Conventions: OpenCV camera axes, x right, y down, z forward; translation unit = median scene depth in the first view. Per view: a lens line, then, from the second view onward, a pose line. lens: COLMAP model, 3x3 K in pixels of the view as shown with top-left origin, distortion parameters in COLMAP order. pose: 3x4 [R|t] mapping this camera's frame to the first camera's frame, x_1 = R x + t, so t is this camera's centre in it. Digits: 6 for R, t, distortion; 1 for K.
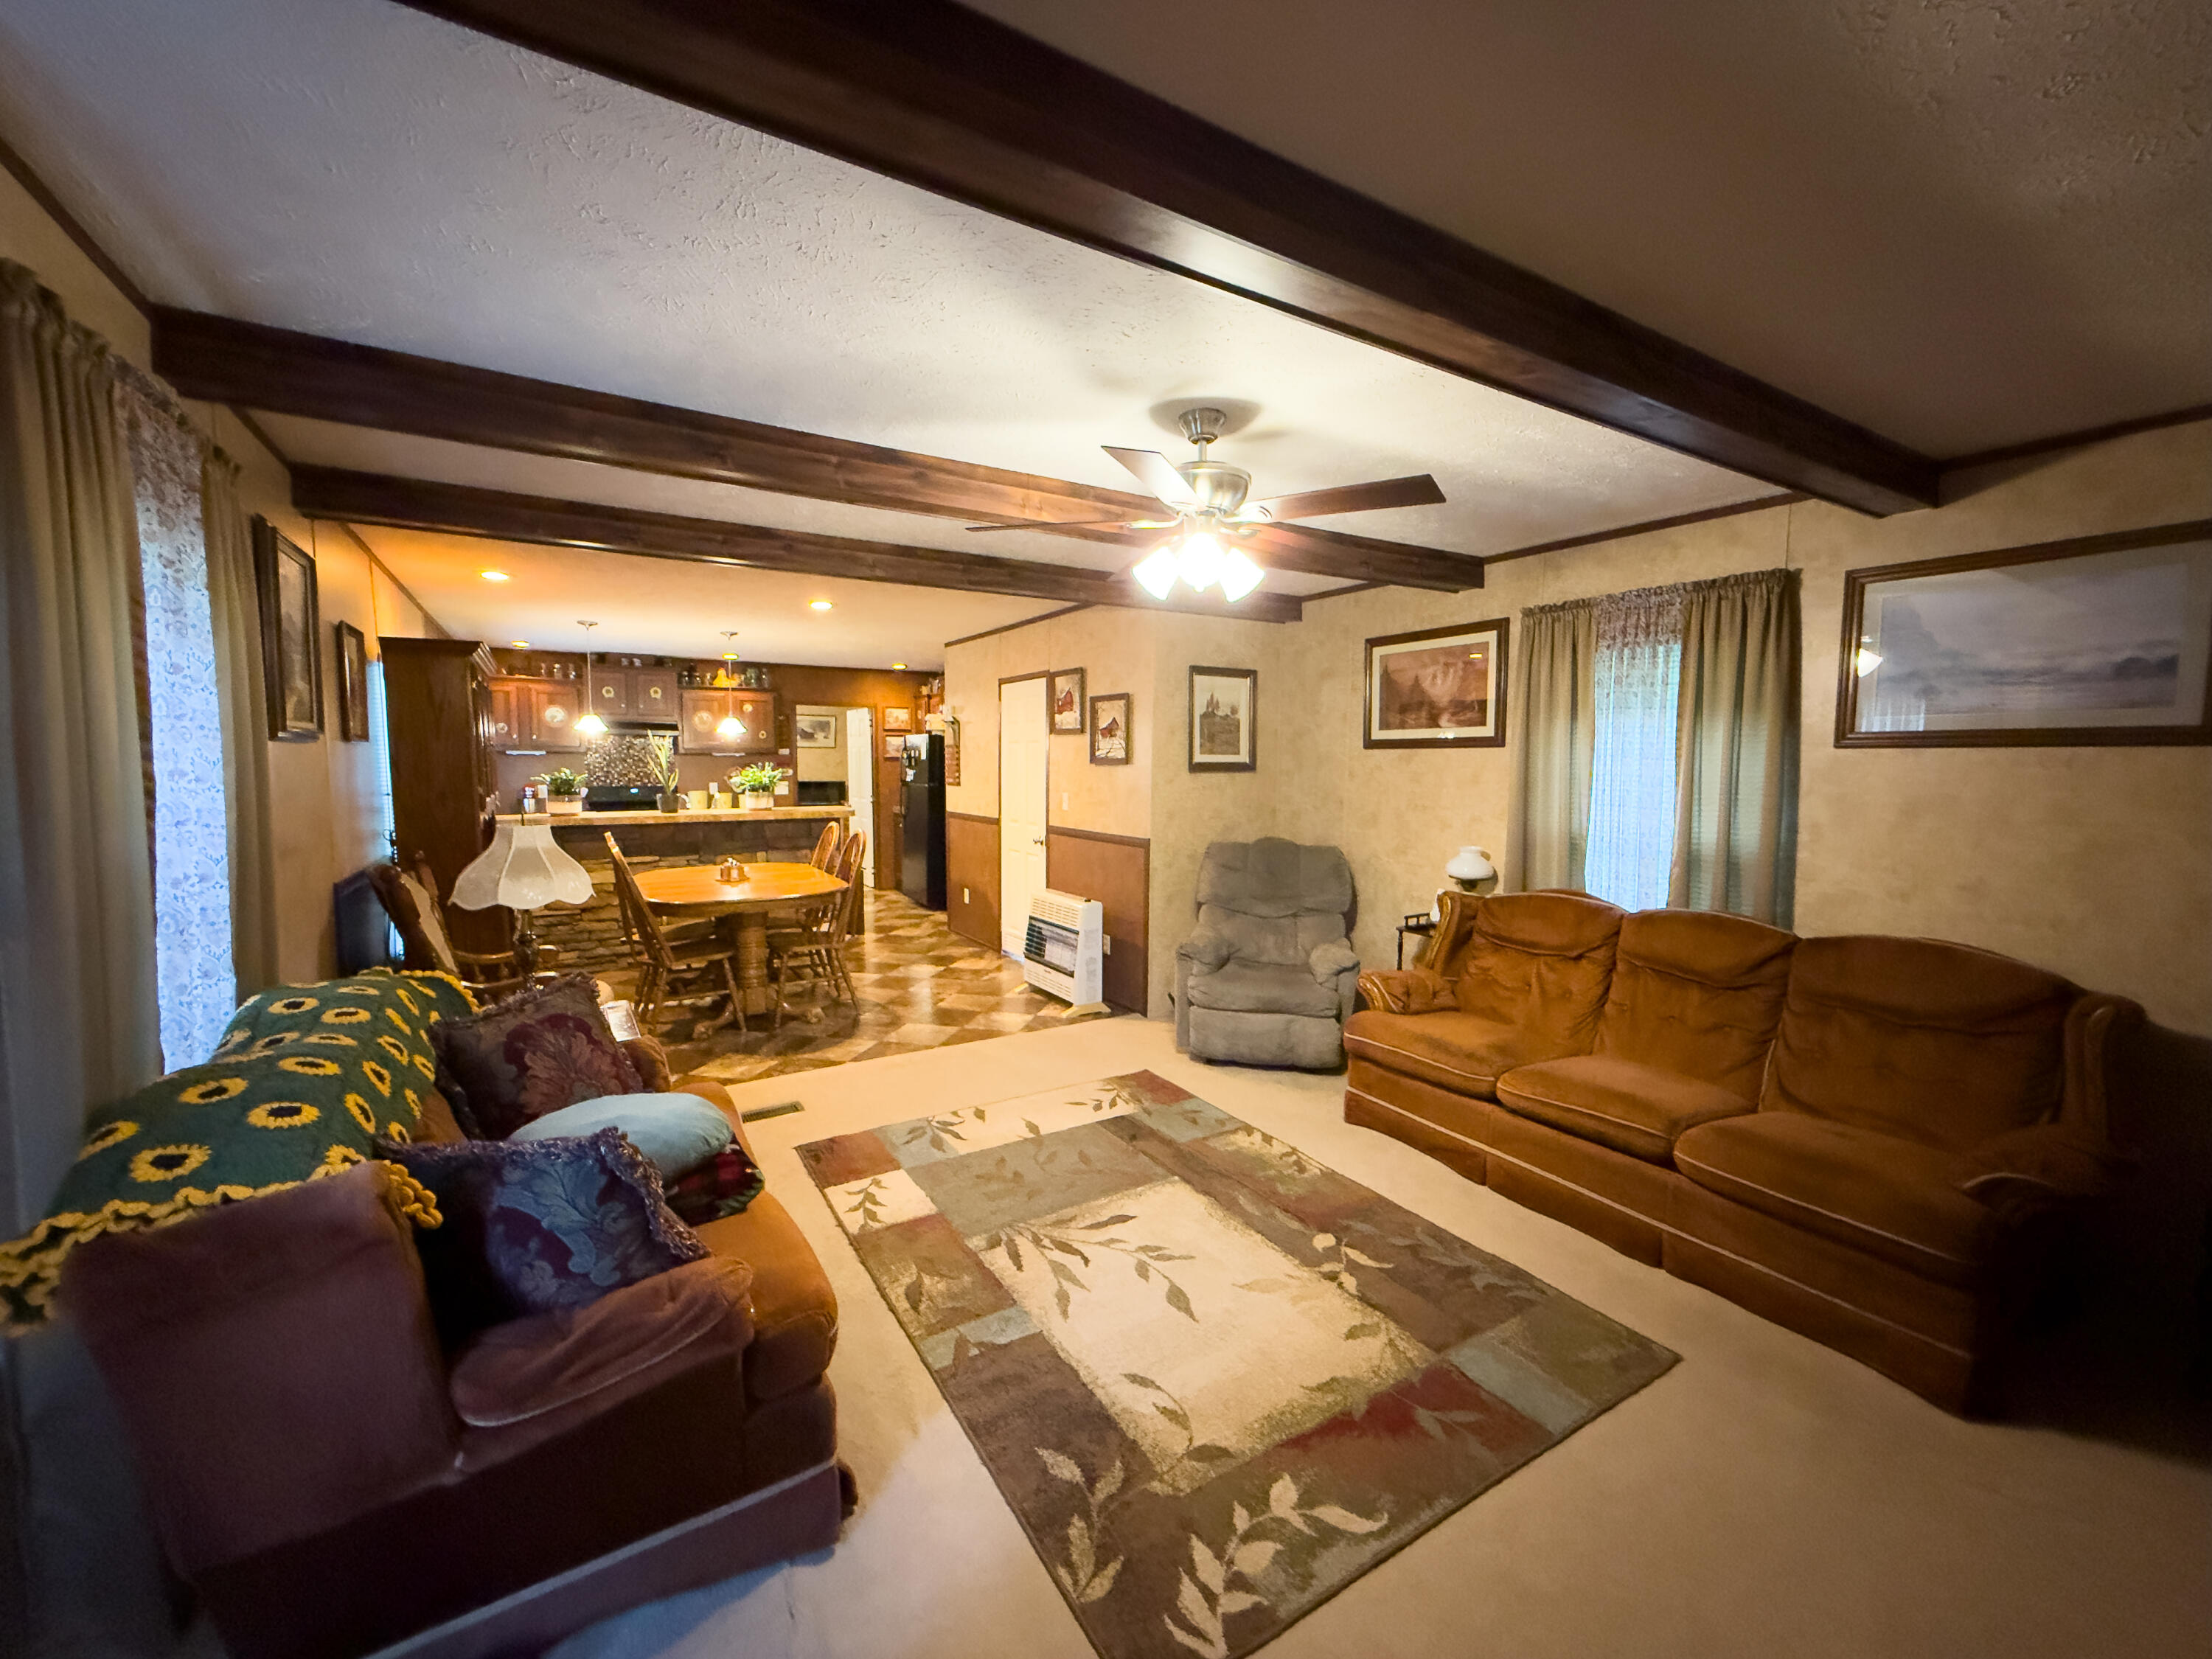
lens RADIAL K [[883.0, 0, 1106.0], [0, 883.0, 829.5], [0, 0, 1]] dist [0.000021, -0.000029]
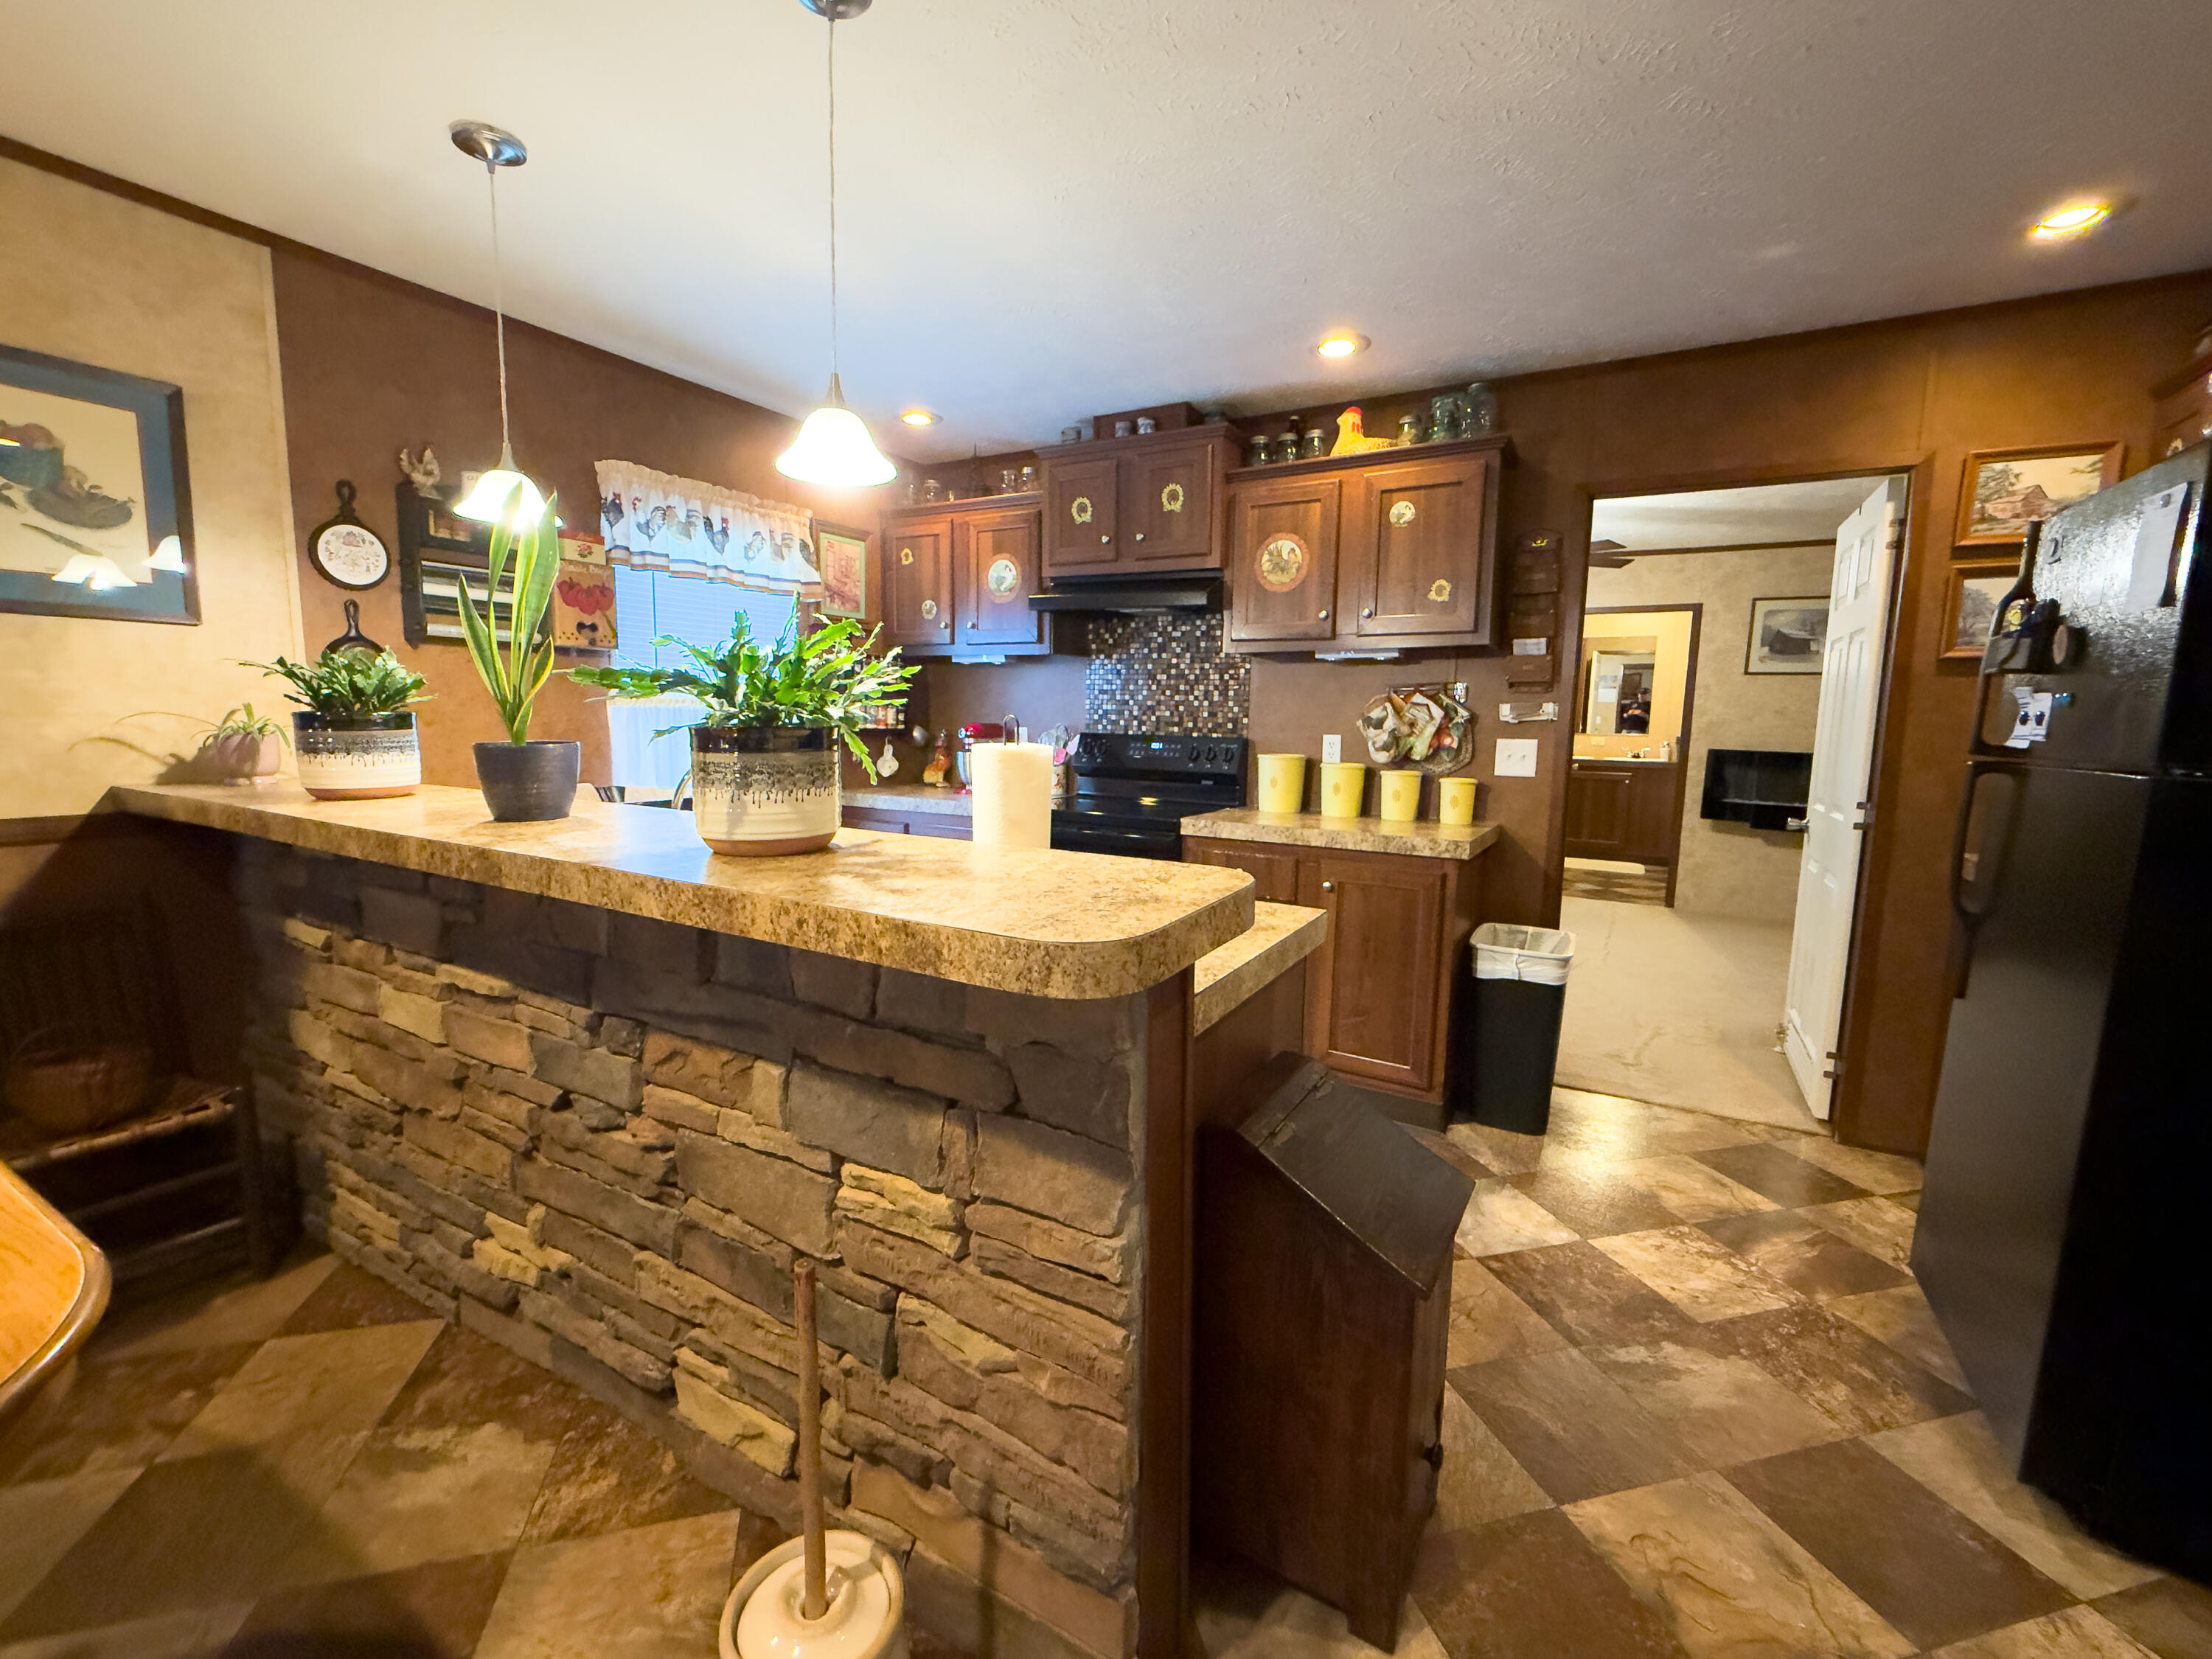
lens RADIAL K [[924.6, 0, 1106.0], [0, 924.6, 829.5], [0, 0, 1]] dist [0.001193, 0.000258]
pose [[0.480601, 0.110373, -0.869966, -0.138919], [-0.087230, 0.993145, 0.077812, -0.034834], [0.872590, 0.038491, 0.486934, 0.721376]]
